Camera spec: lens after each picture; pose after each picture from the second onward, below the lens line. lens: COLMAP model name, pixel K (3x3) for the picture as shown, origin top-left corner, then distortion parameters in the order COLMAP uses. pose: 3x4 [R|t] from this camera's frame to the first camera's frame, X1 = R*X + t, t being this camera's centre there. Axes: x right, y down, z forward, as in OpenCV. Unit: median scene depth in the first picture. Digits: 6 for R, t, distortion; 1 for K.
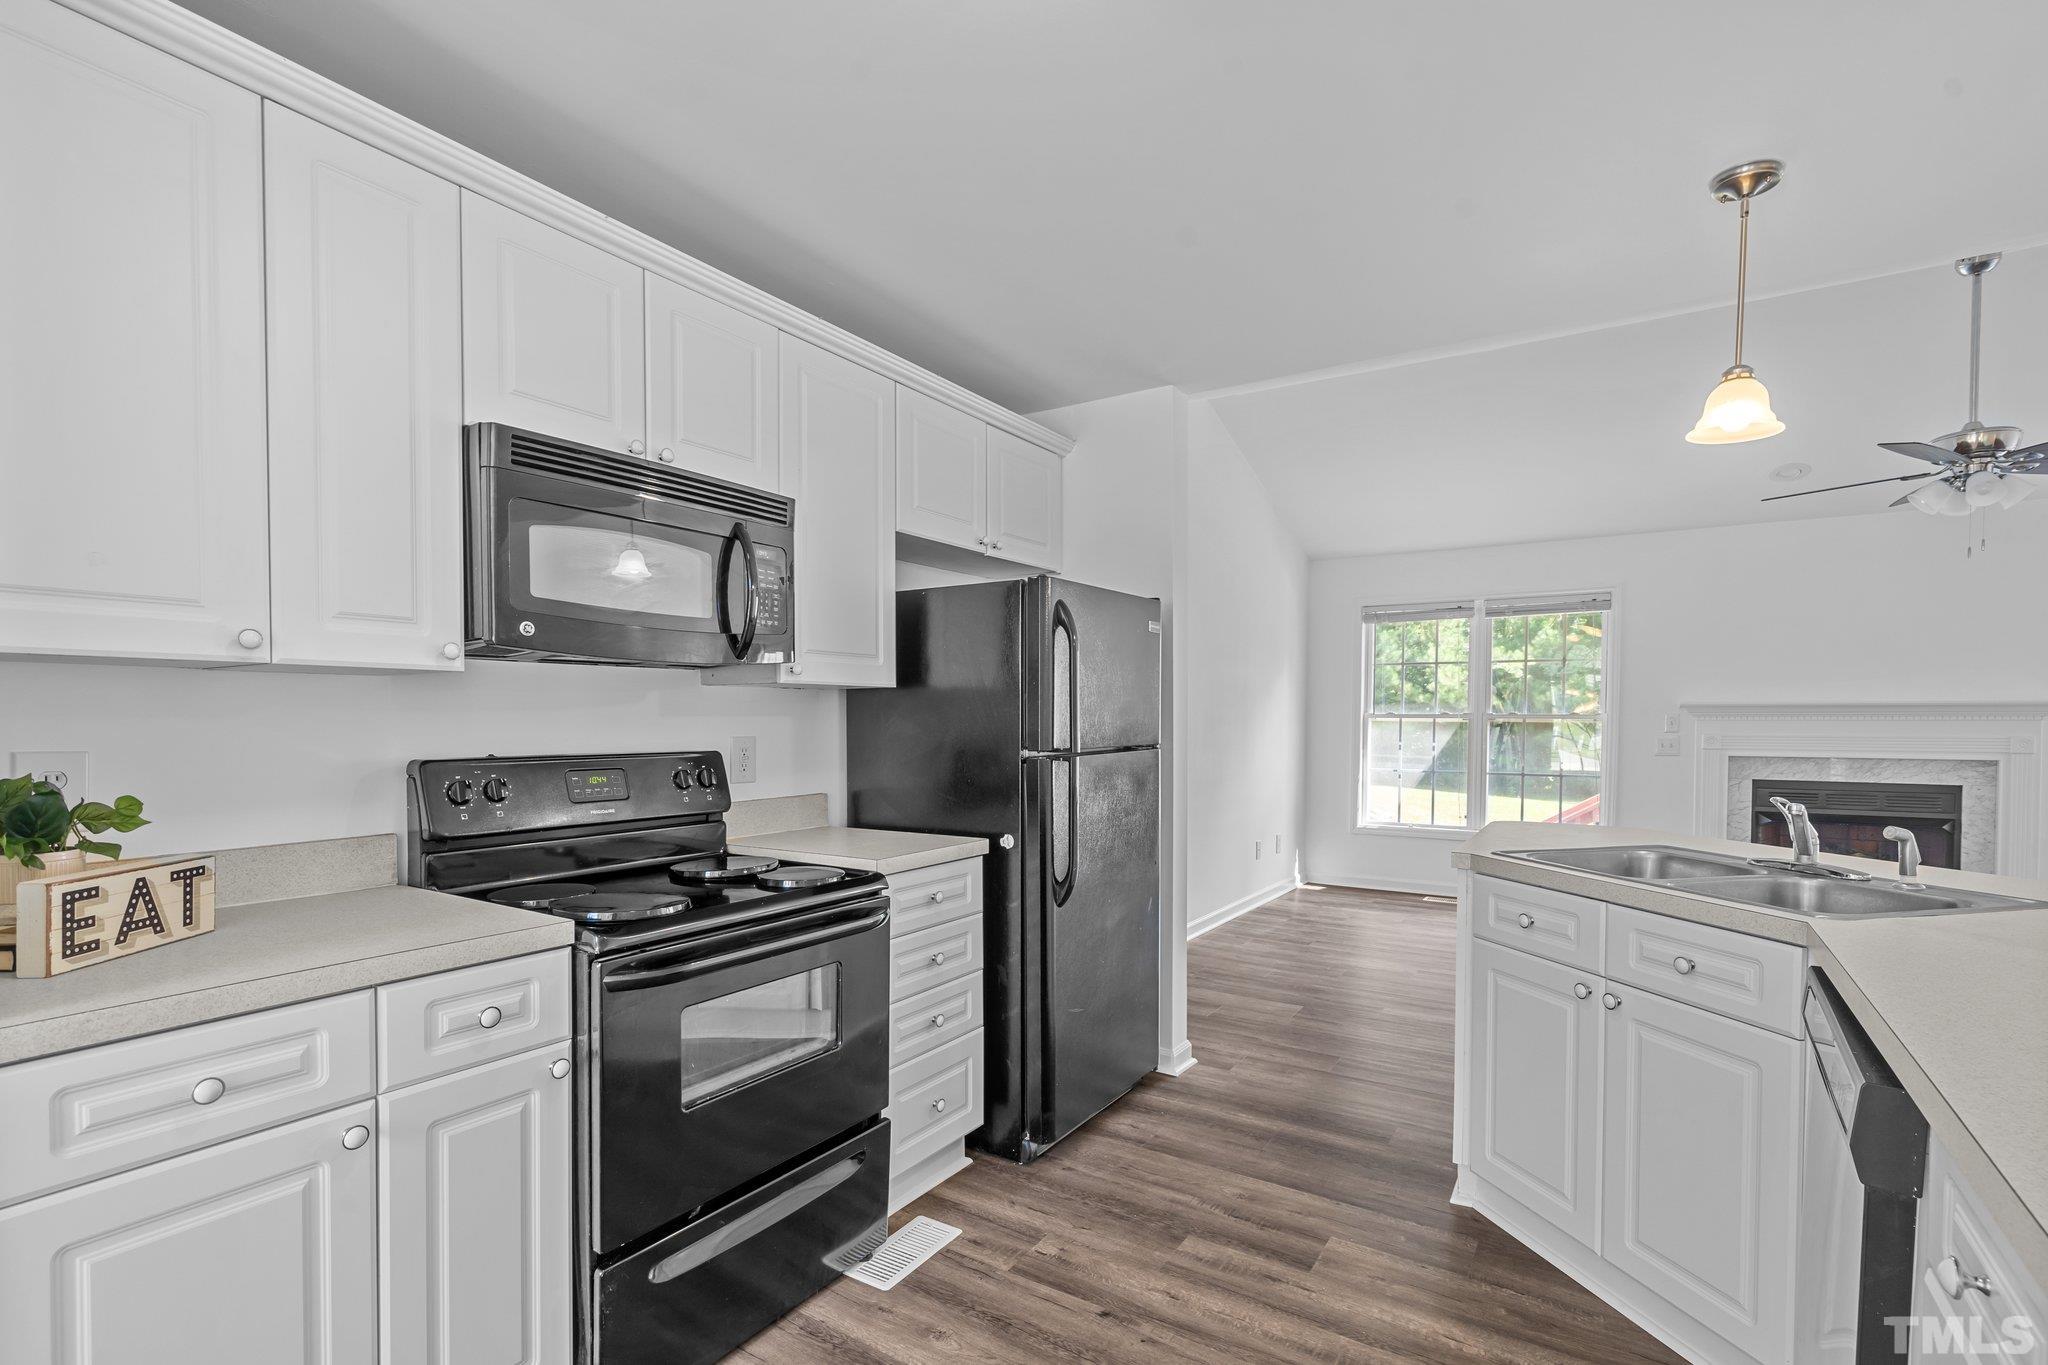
lens RADIAL K [[925.8, 0, 1052.7], [0, 925.8, 737.7], [0, 0, 1]] dist [-0.004338, 0.002072]
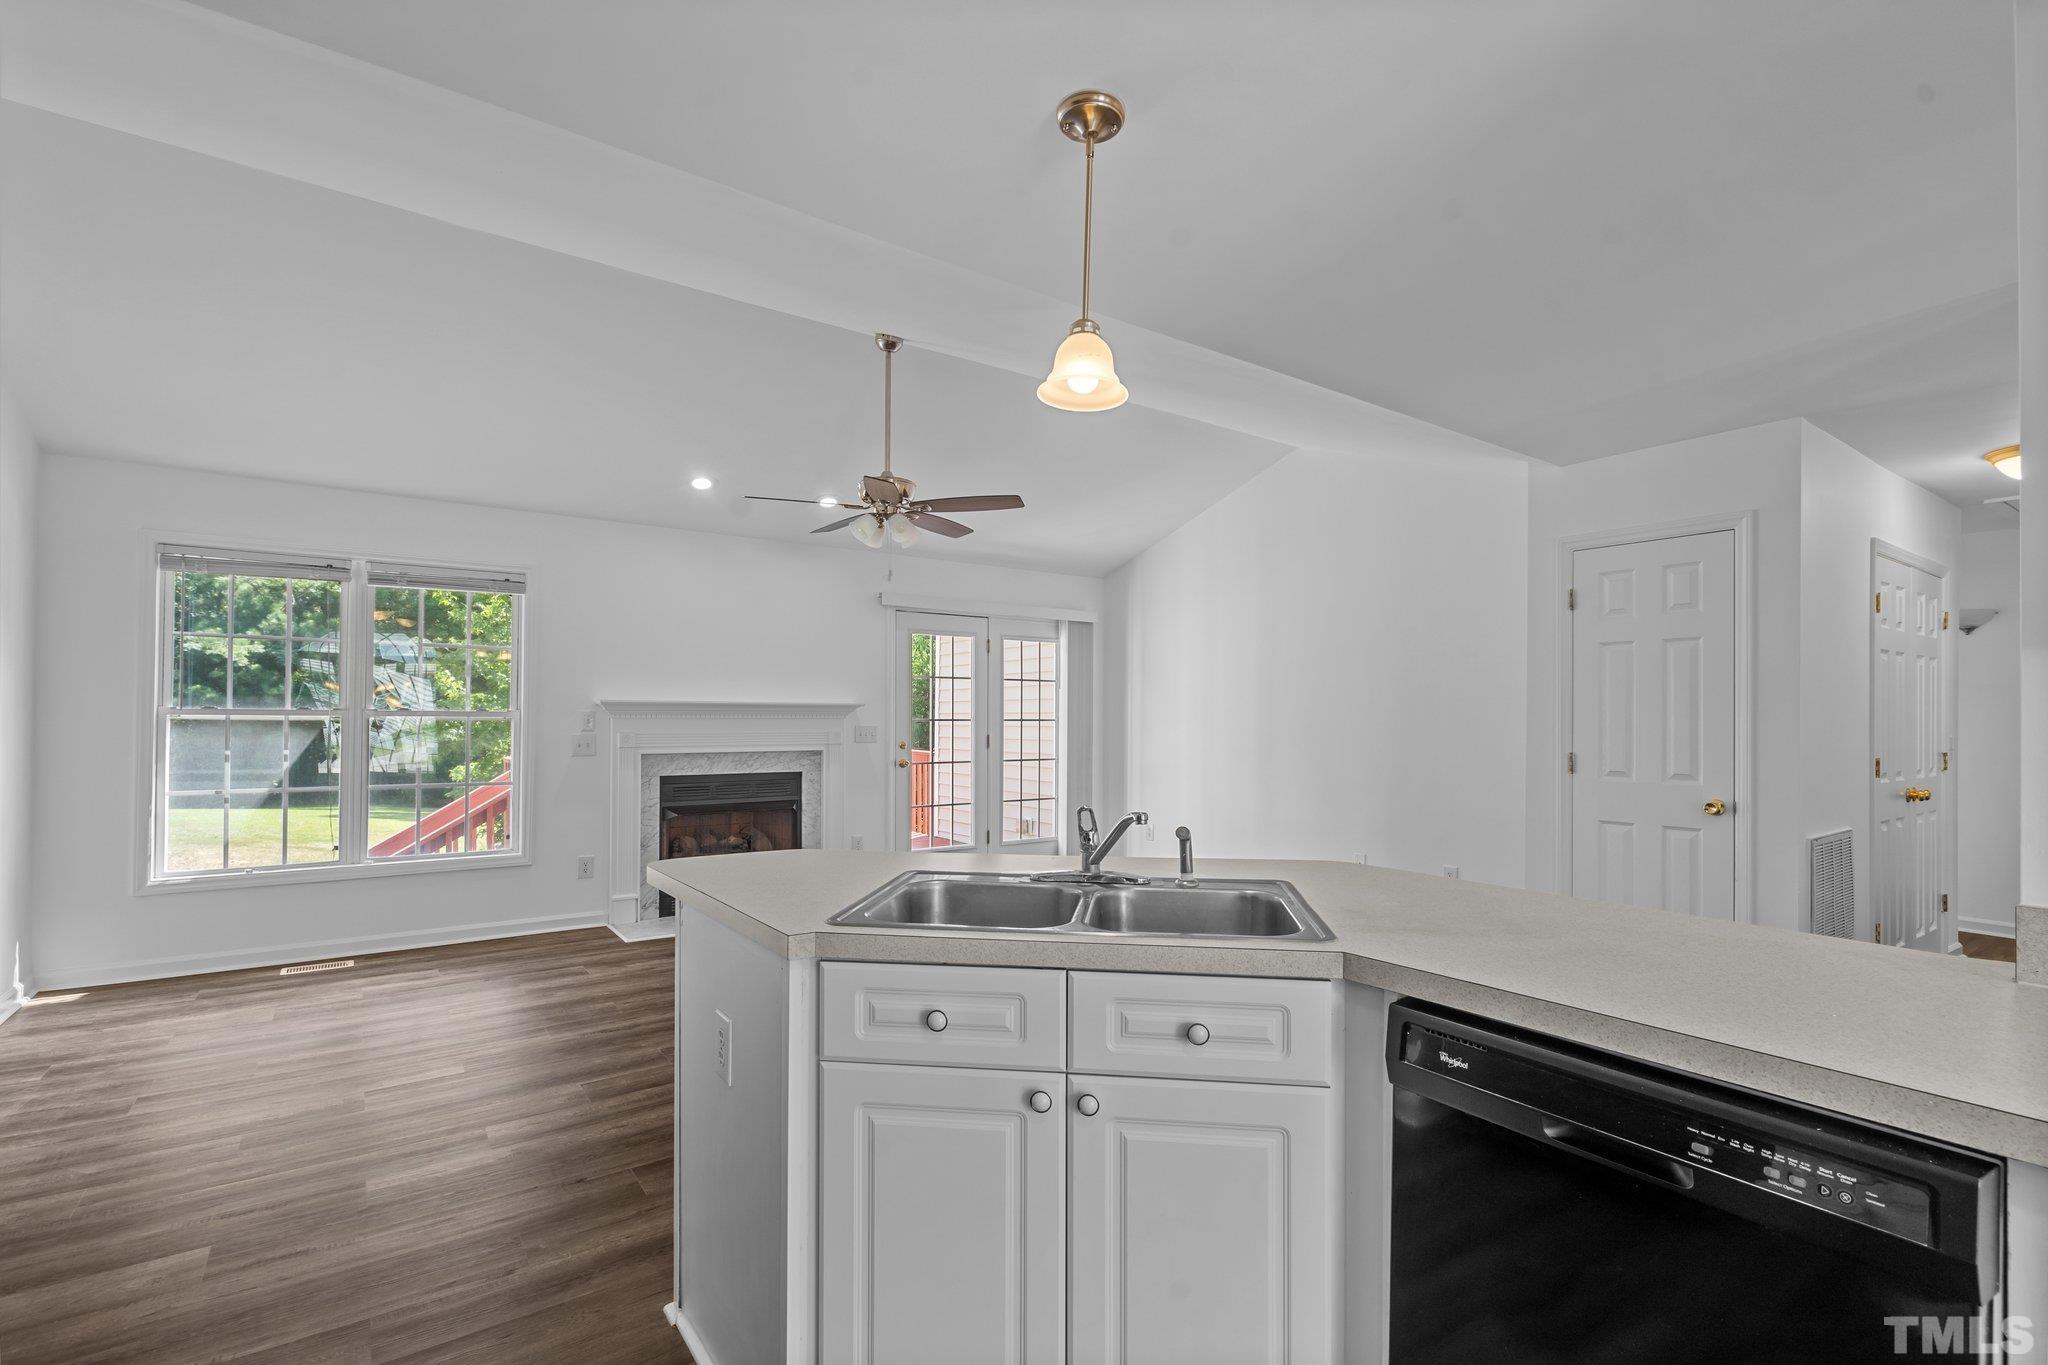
lens RADIAL K [[925.8, 0, 999.5], [0, 925.8, 710.2], [0, 0, 1]] dist [-0.004338, 0.002072]
pose [[0.391732, 0.007964, 0.920045, -0.038124], [0.015639, 0.999760, -0.015312, -0.006836], [-0.919946, 0.020386, 0.391514, 0.278892]]
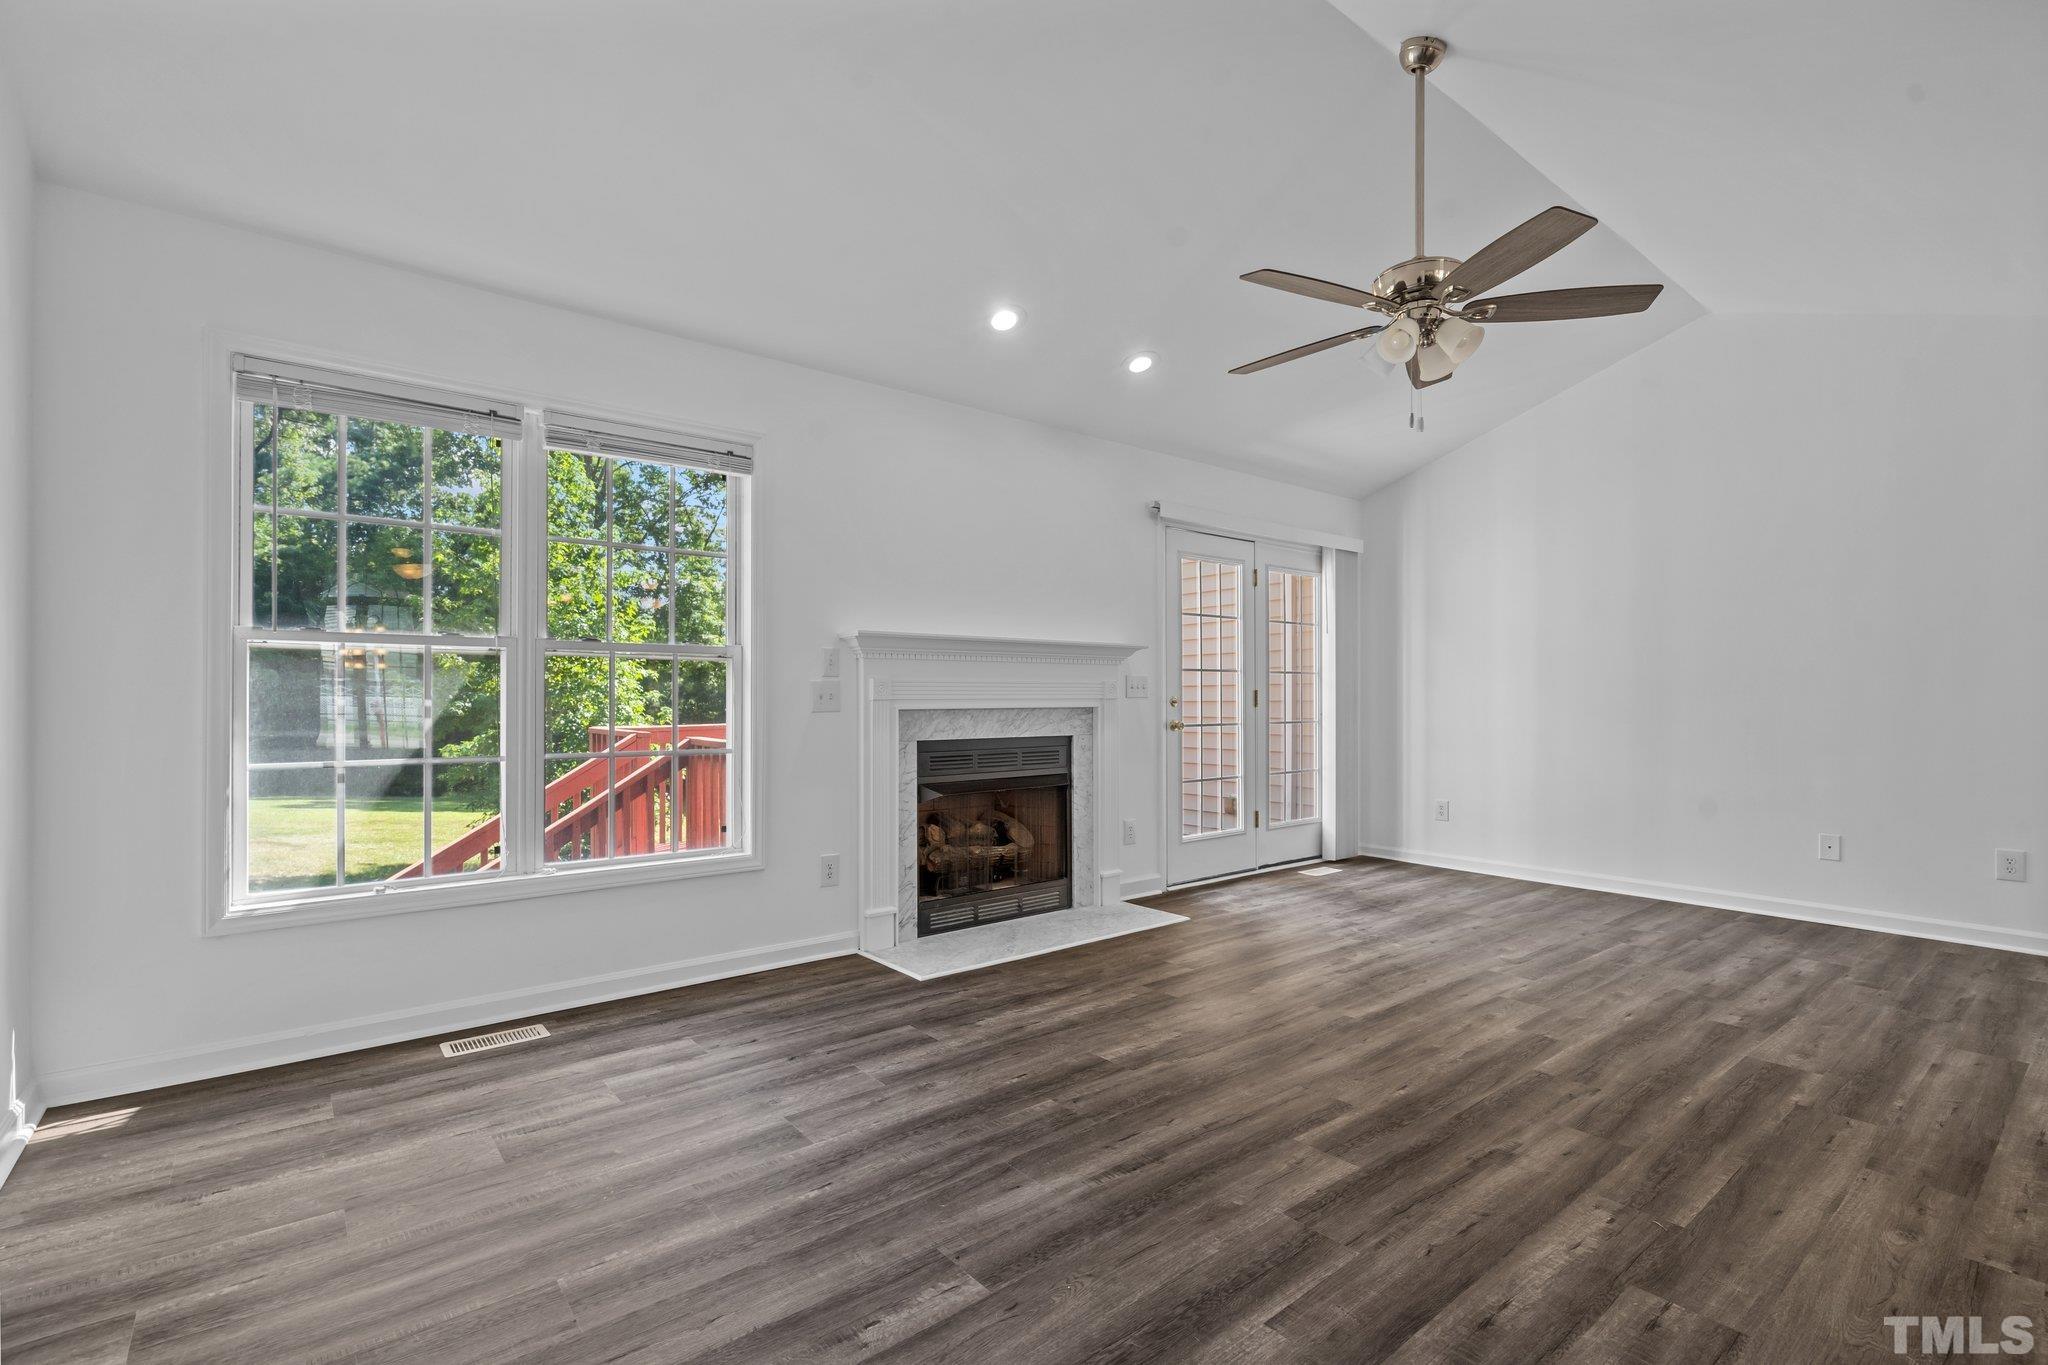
lens RADIAL K [[925.8, 0, 1000.2], [0, 925.8, 699.3], [0, 0, 1]] dist [-0.004338, 0.002072]
pose [[0.338216, -0.002244, 0.941066, 0.100539], [0.022269, 0.999736, -0.005620, 0.019325], [-0.940805, 0.022858, 0.338177, 0.755165]]
